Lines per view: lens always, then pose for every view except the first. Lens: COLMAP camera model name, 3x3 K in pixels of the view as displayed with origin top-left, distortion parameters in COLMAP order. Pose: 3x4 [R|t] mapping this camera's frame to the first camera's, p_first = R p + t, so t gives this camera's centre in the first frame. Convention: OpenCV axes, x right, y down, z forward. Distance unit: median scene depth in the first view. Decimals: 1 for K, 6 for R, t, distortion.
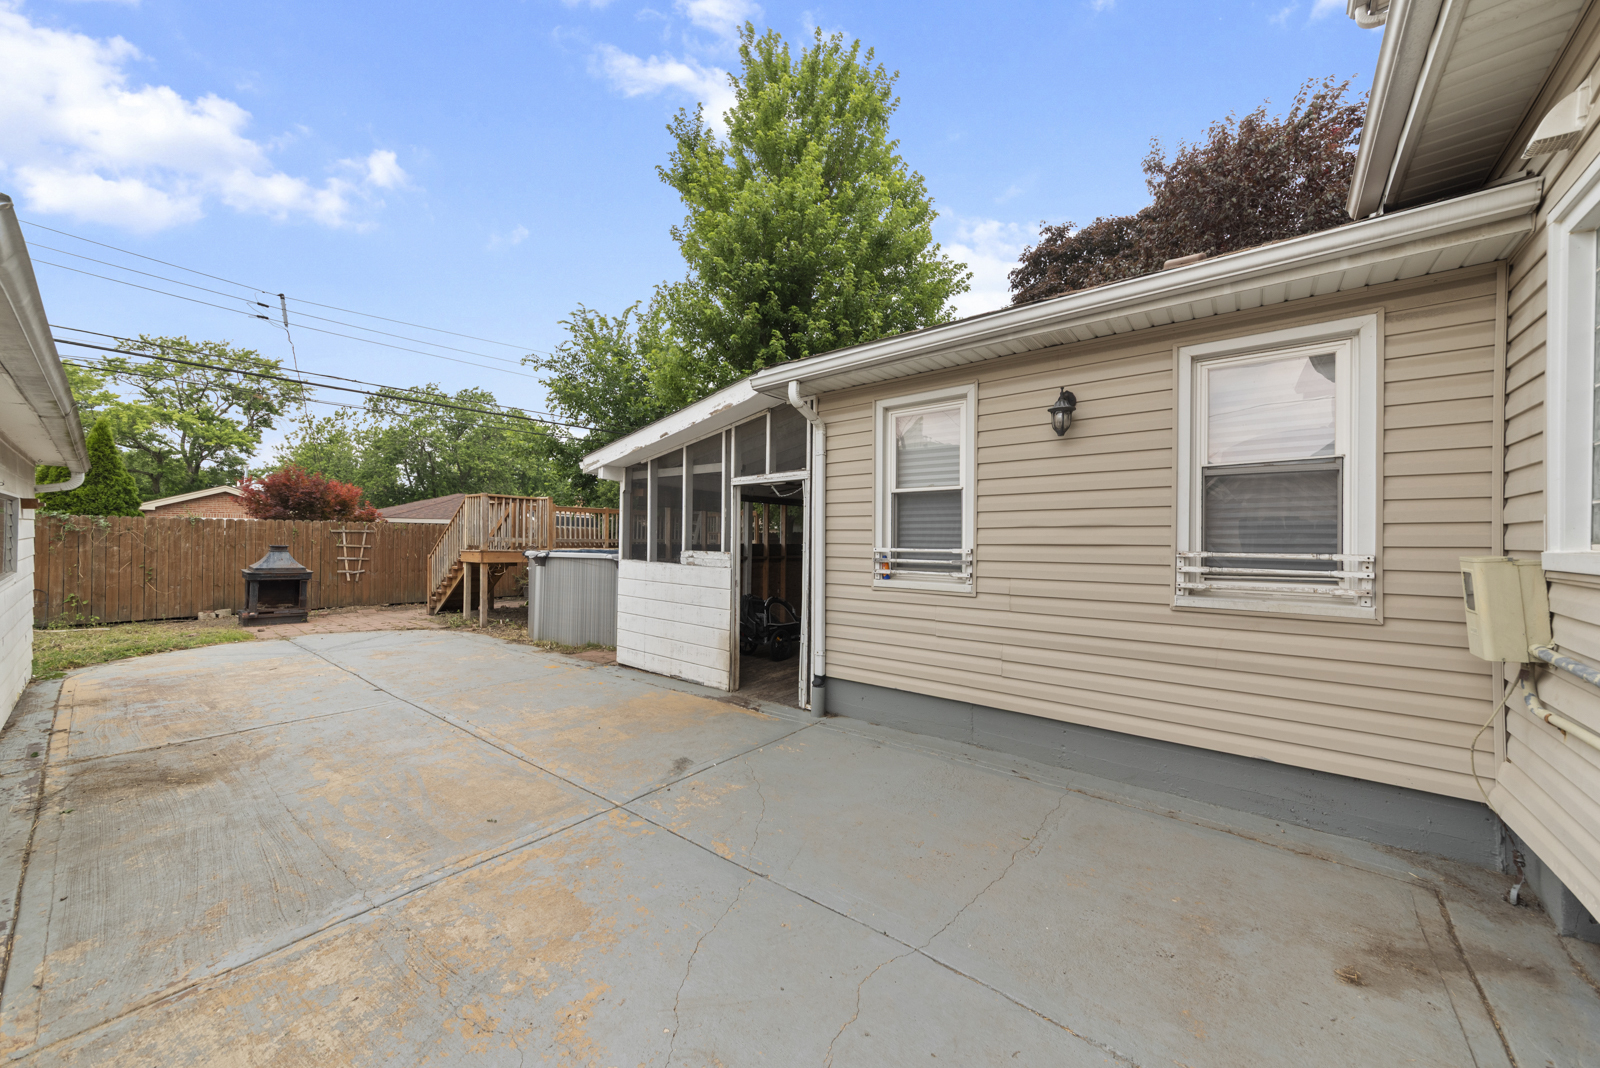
lens RADIAL K [[583.3, 0, 807.3], [0, 583.3, 535.6], [0, 0, 1]] dist [0.001227, 0.000061]
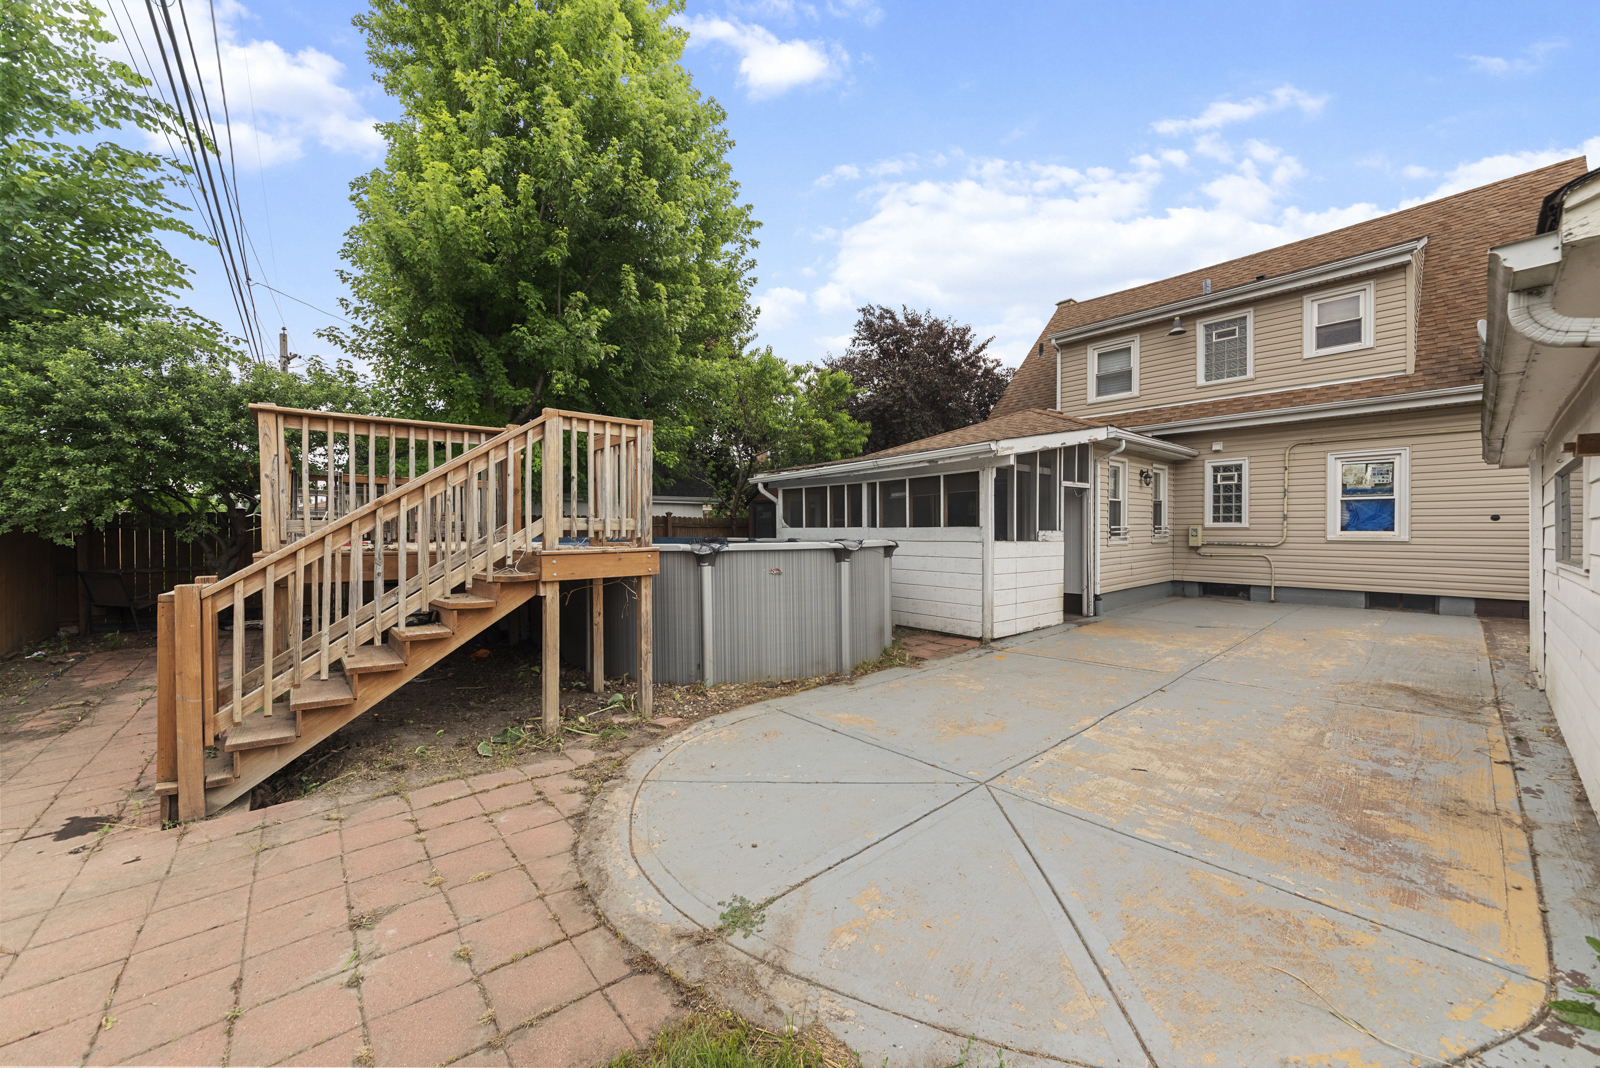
lens RADIAL K [[590.4, 0, 806.0], [0, 590.4, 530.0], [0, 0, 1]] dist [-0.000815, -0.000040]
pose [[0.157608, -0.016511, 0.987364, -1.528492], [-0.003294, 0.999846, 0.017246, 0.002449], [-0.987496, -0.005970, 0.157529, 1.248224]]
